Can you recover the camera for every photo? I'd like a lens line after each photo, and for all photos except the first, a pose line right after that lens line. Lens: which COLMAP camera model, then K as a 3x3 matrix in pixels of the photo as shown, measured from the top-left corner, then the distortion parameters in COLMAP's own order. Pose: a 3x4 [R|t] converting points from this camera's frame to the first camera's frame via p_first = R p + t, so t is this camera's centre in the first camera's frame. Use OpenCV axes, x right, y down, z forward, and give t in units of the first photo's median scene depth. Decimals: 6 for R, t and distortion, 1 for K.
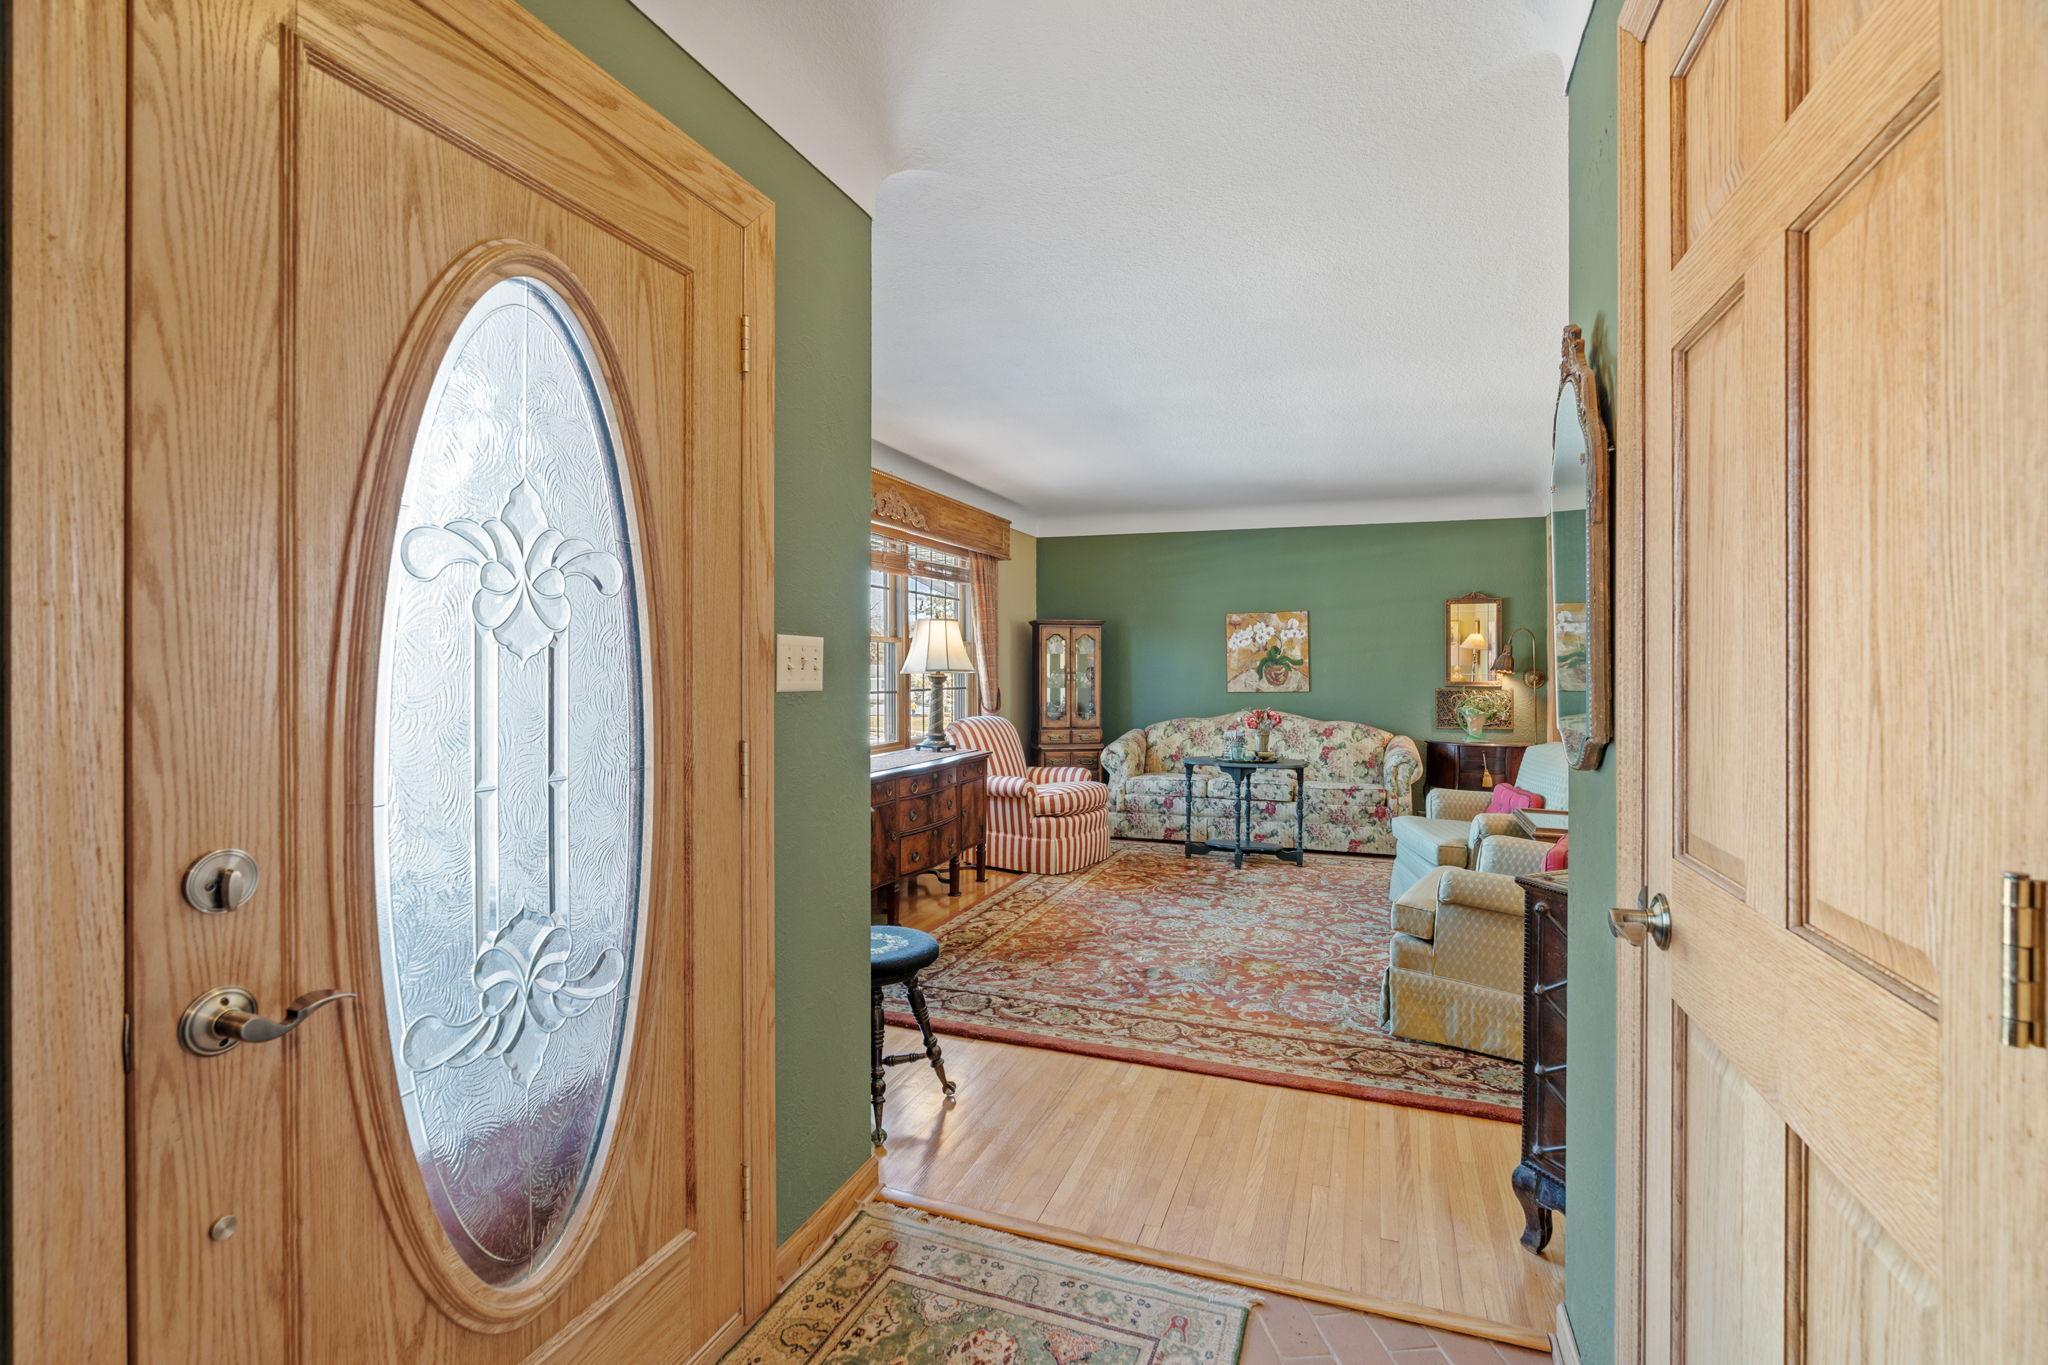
lens RADIAL K [[926.1, 0, 1025.7], [0, 926.1, 673.2], [0, 0, 1]] dist [-0.008602, -0.000001]
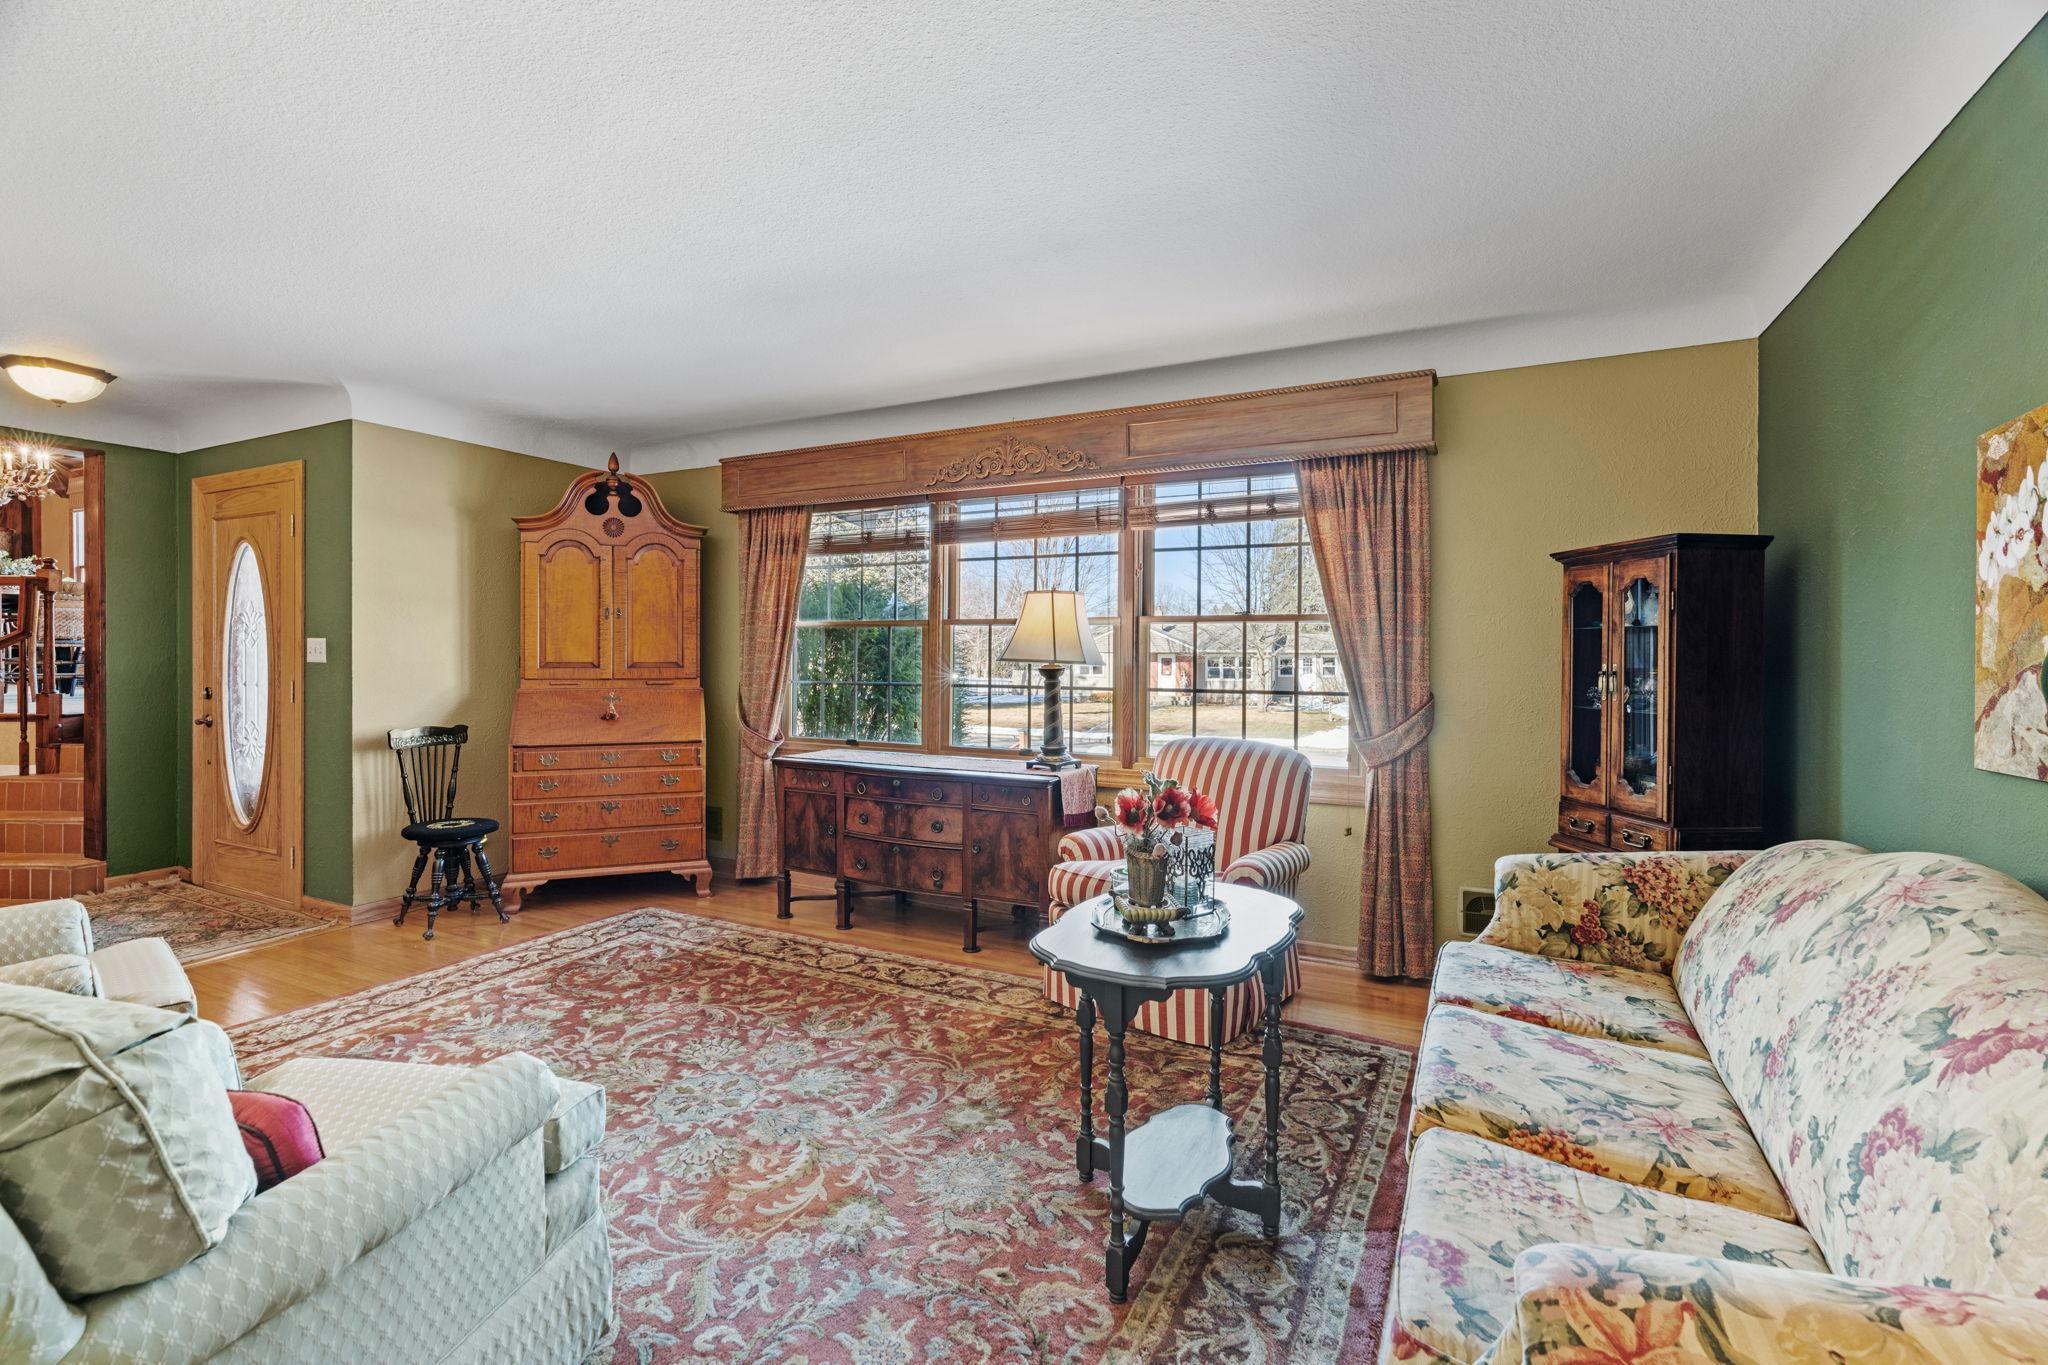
lens RADIAL K [[926.1, 0, 1024.6], [0, 926.1, 665.9], [0, 0, 1]] dist [-0.008602, -0.000001]
pose [[-0.111463, 0.009299, -0.993725, 1.039086], [-0.012836, 0.999859, 0.010797, -0.010469], [0.993686, 0.013959, -0.111328, 1.713962]]
